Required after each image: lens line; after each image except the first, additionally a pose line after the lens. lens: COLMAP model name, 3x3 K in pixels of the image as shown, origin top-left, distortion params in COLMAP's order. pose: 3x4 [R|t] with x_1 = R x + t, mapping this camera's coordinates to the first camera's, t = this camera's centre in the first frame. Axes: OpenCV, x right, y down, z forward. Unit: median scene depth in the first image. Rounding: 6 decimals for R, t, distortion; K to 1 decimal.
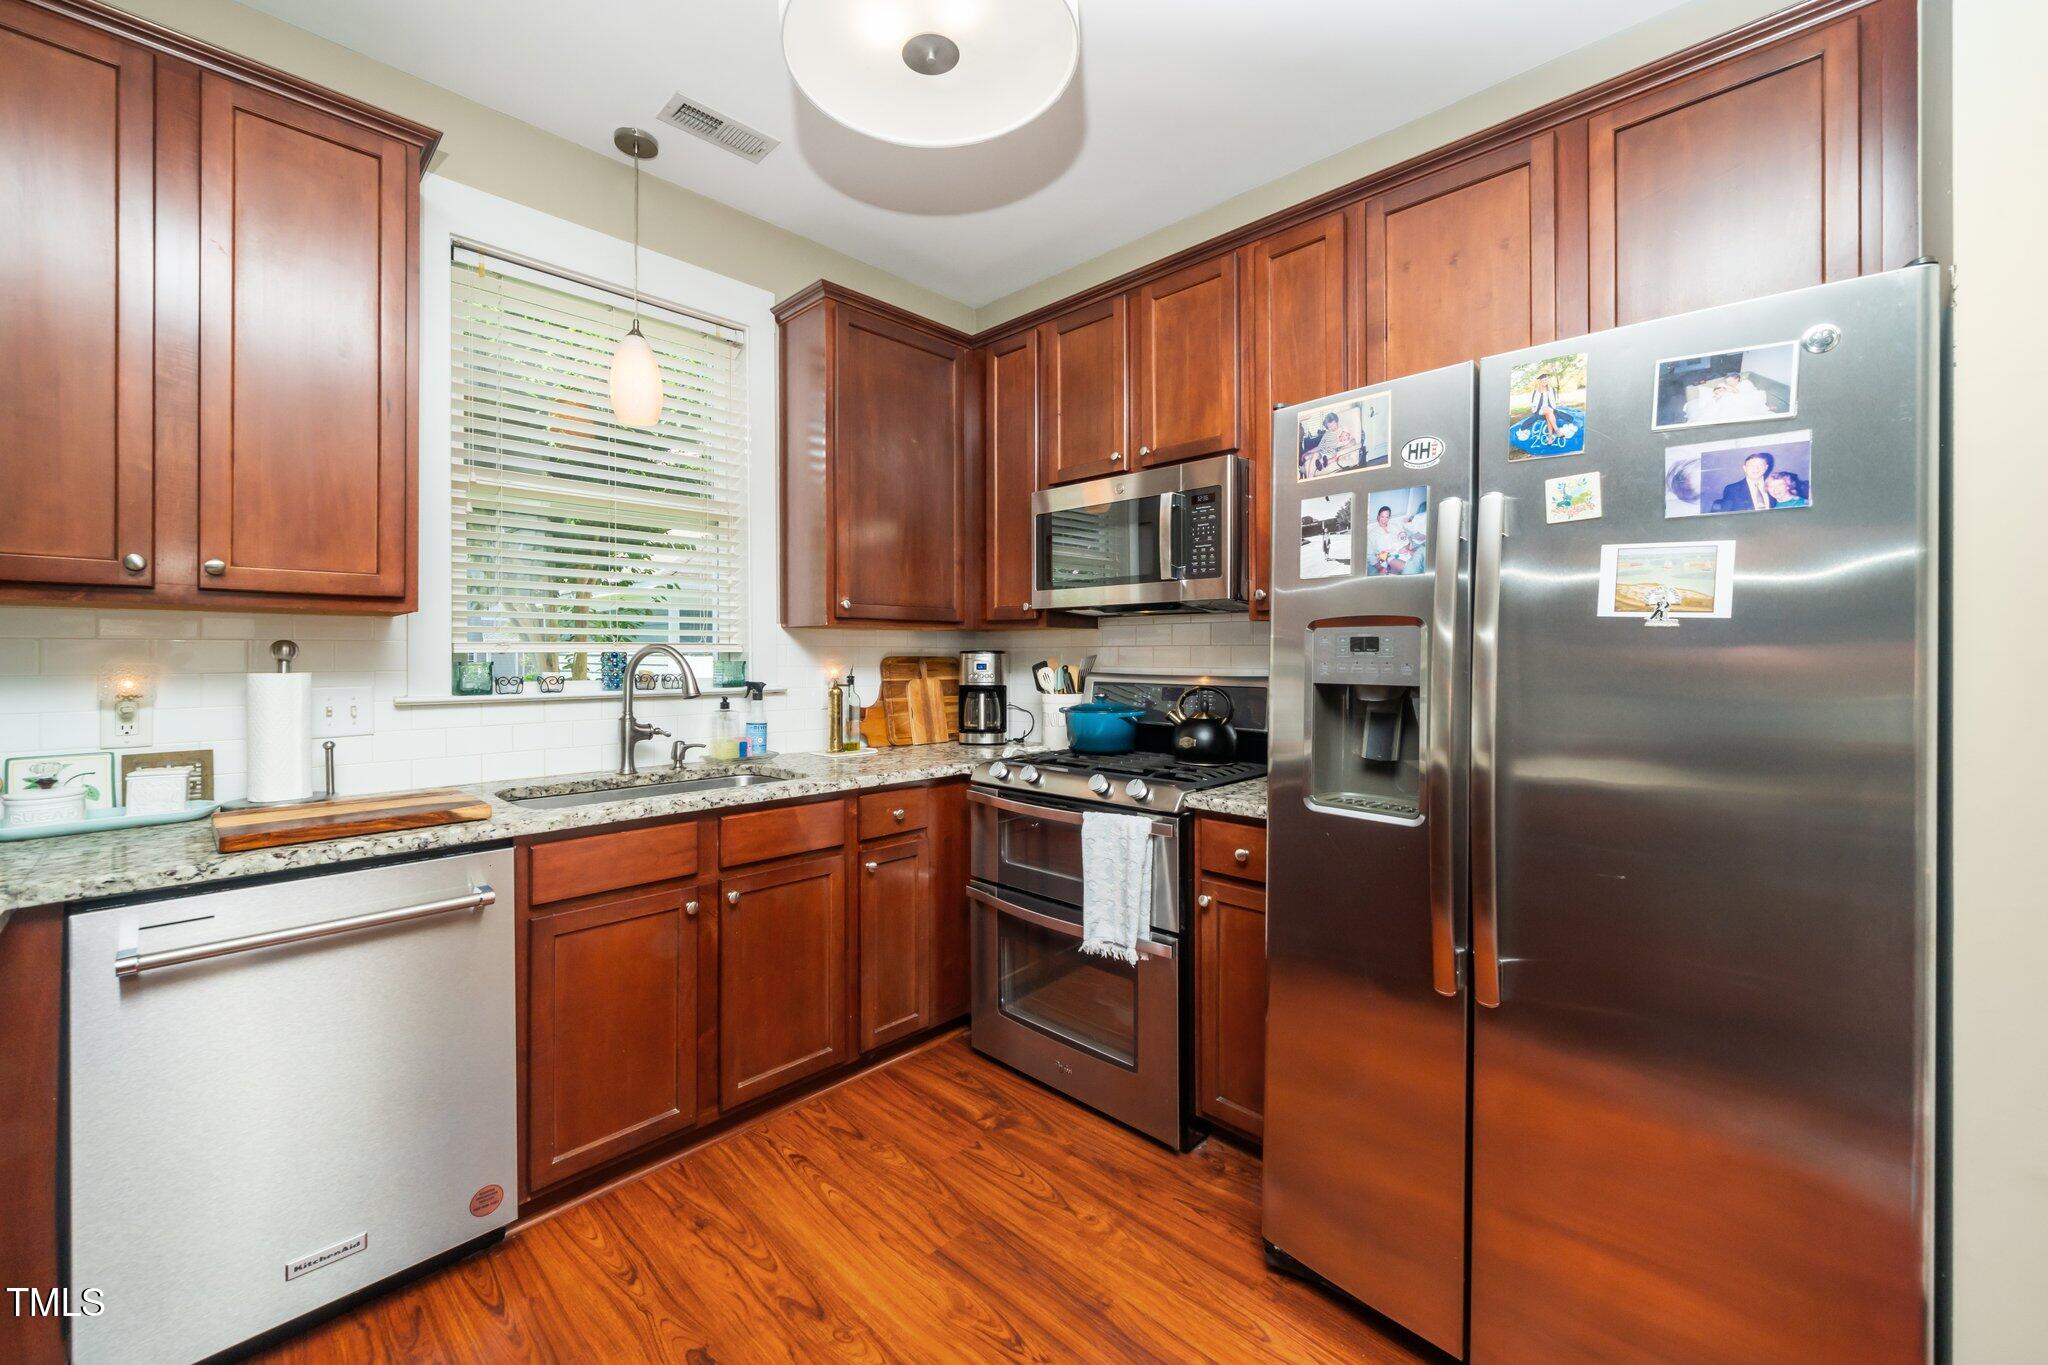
lens RADIAL K [[802.5, 0, 993.5], [0, 802.5, 656.7], [0, 0, 1]] dist [0.000151, 0.000132]
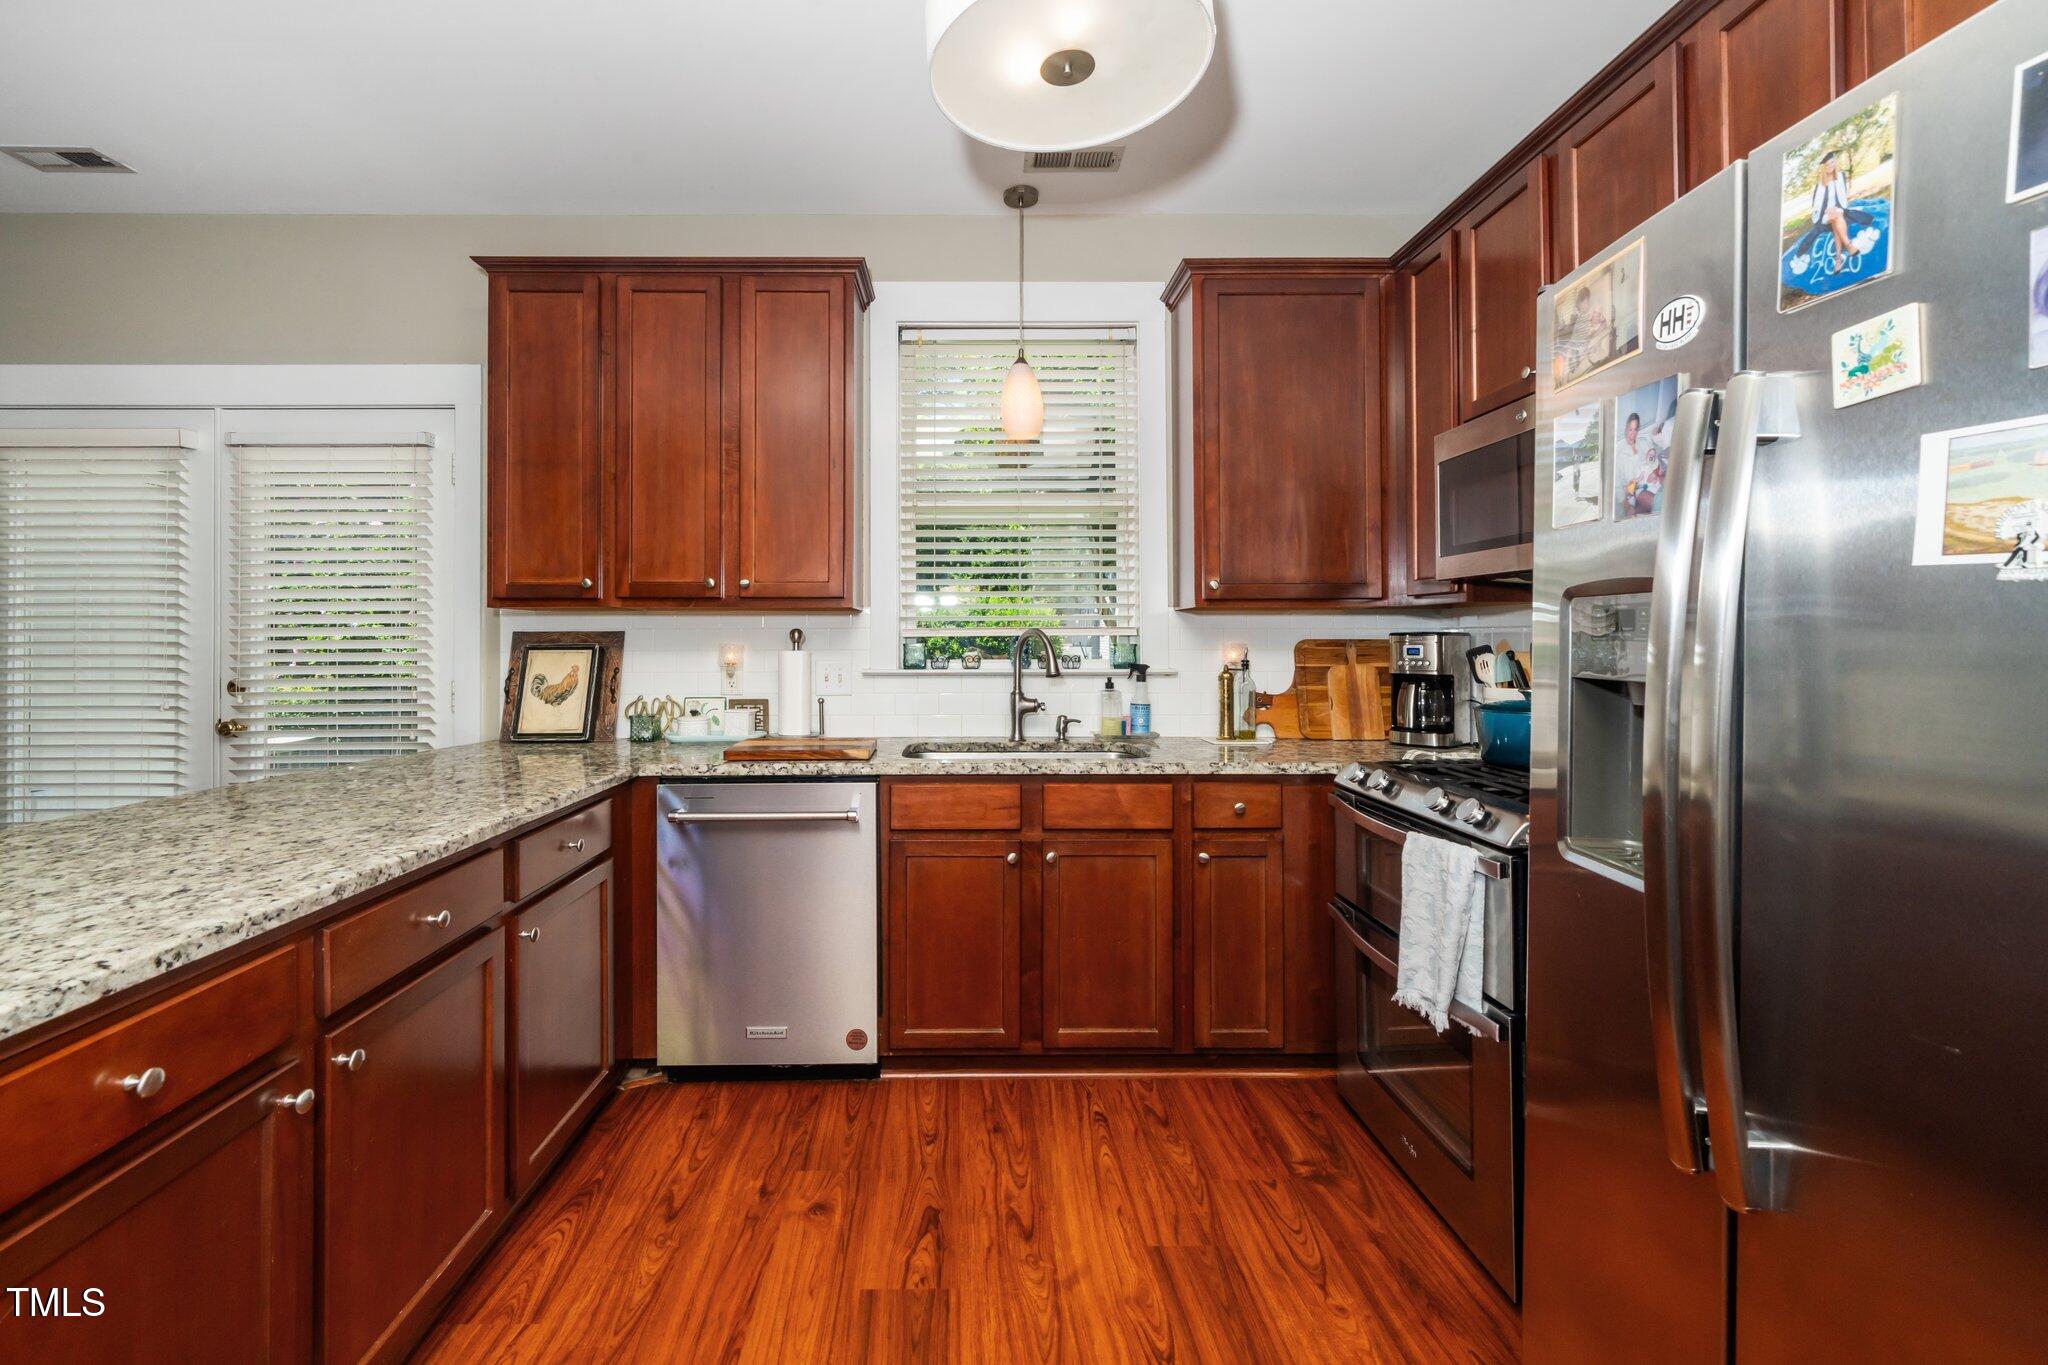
lens RADIAL K [[854.1, 0, 964.0], [0, 854.1, 633.3], [0, 0, 1]] dist [-0.000817, 0.000082]
pose [[0.712288, -0.005573, -0.701865, 0.422739], [0.000475, 0.999972, -0.007459, 0.000133], [0.701887, 0.004980, 0.712271, 0.076525]]
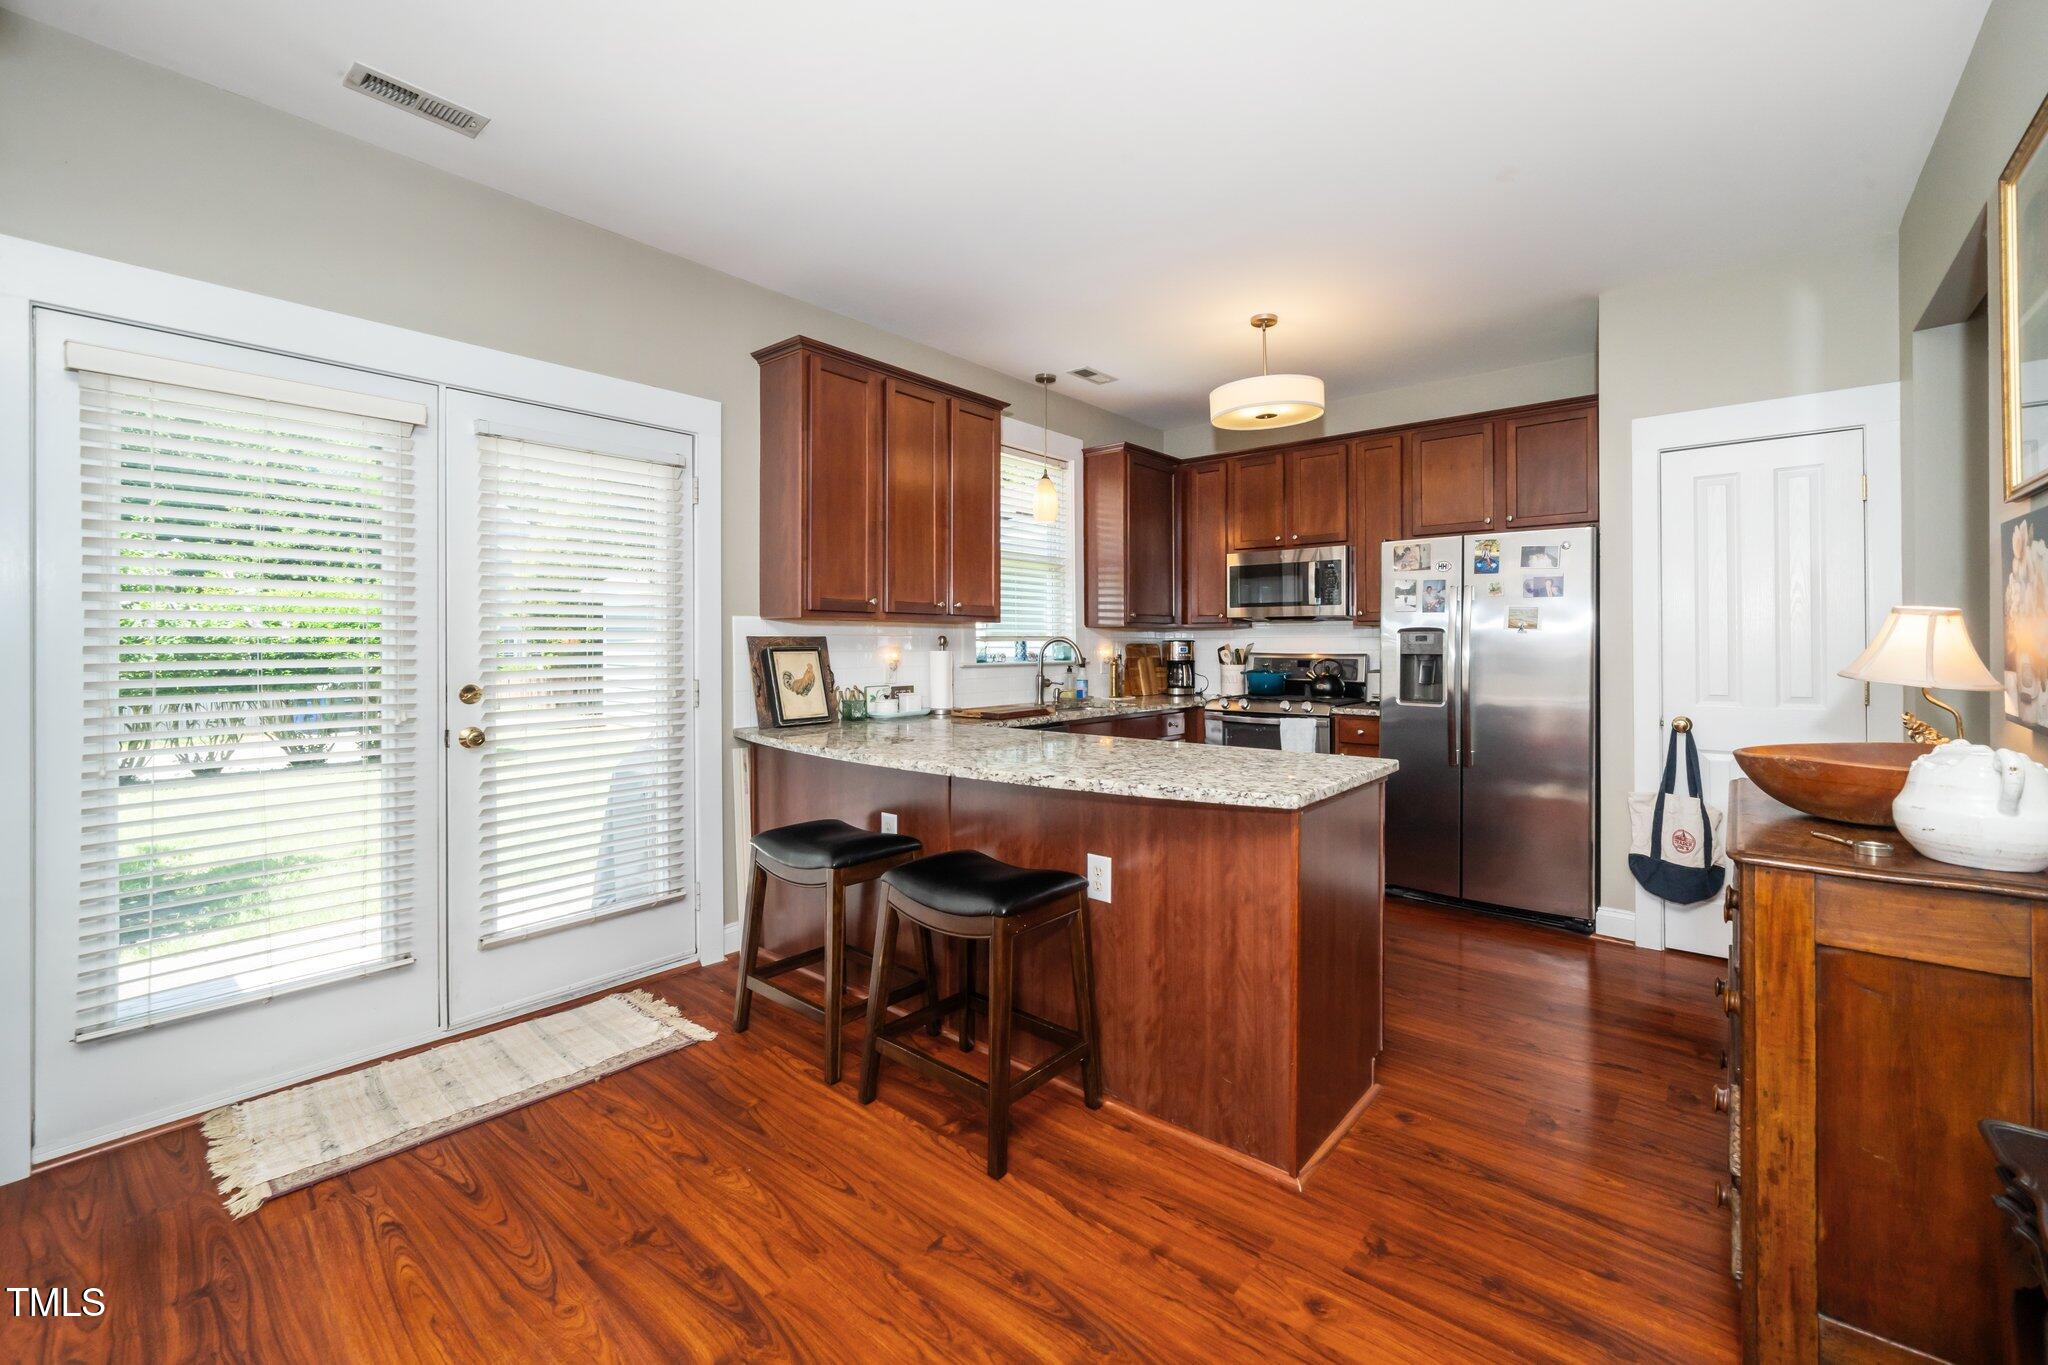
lens RADIAL K [[846.1, 0, 1025.4], [0, 846.1, 638.9], [0, 0, 1]] dist [-0.000777, -0.000314]
pose [[0.996809, 0.000144, 0.079823, -0.774805], [0.000396, 0.999977, -0.006755, 0.003312], [-0.079823, 0.006765, 0.996786, -1.216281]]
